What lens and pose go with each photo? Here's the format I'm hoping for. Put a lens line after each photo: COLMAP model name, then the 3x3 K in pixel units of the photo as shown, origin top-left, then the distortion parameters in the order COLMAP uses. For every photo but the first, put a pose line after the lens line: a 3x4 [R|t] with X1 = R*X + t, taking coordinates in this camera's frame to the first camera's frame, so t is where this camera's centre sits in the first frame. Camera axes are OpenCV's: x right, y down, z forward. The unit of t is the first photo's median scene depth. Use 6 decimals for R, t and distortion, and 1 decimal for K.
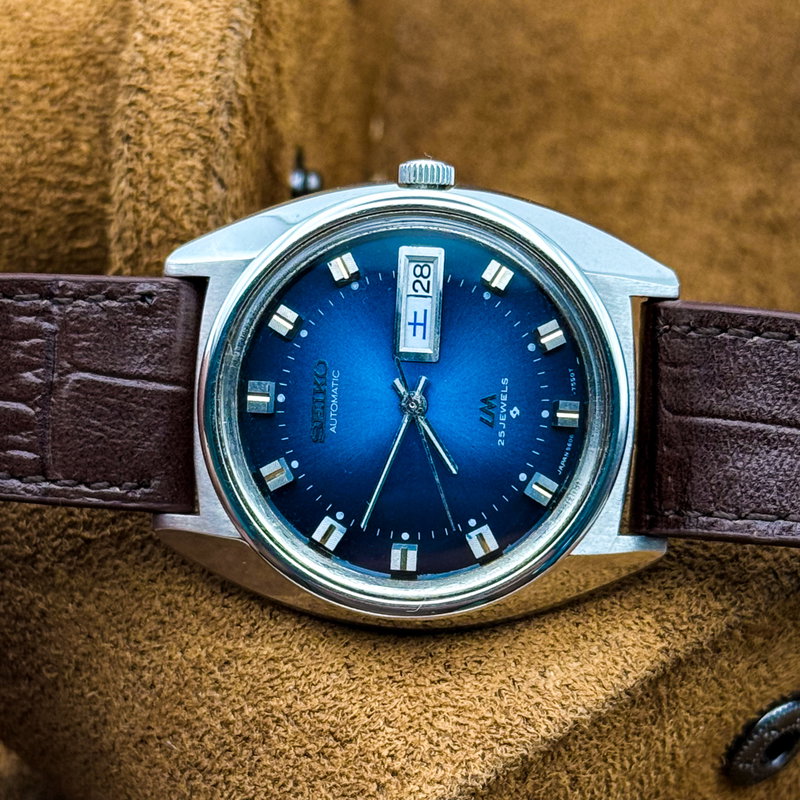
lens RADIAL K [[3057.9, 0, 402.2], [0, 3057.9, 387.6], [0, 0, 1]] dist [0.269720, 0.631935]
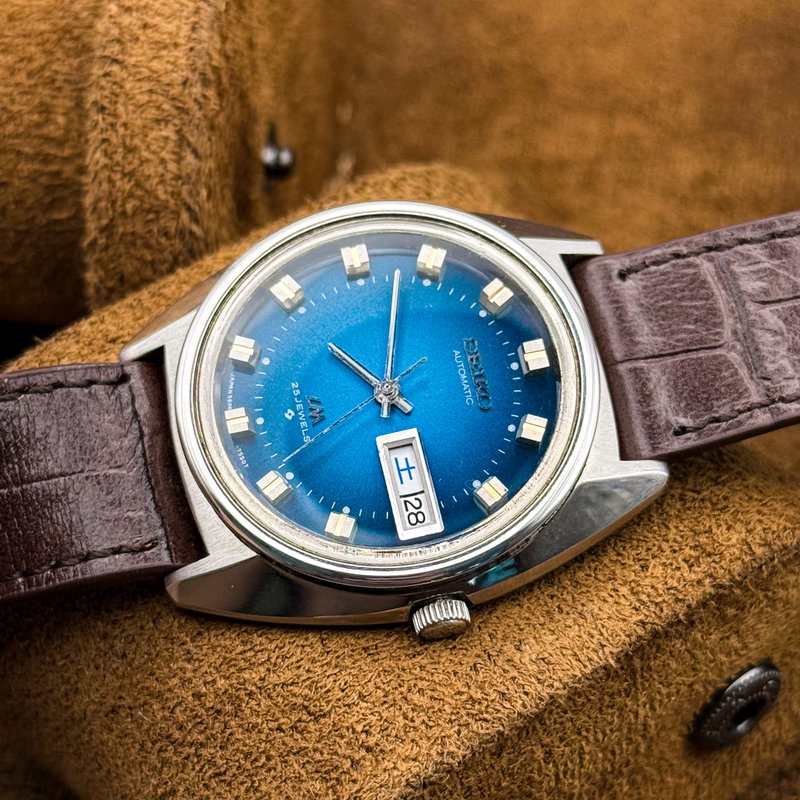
lens RADIAL K [[2436.2, 0, 400.0], [0, 2436.2, 400.0], [0, 0, 1]] dist [0.401951, 0.331044]
pose [[0.999740, 0.004322, 0.022374, -0.010185], [-0.004751, 0.999805, 0.019188, -0.001560], [-0.022286, -0.019289, 0.999566, 0.205599]]
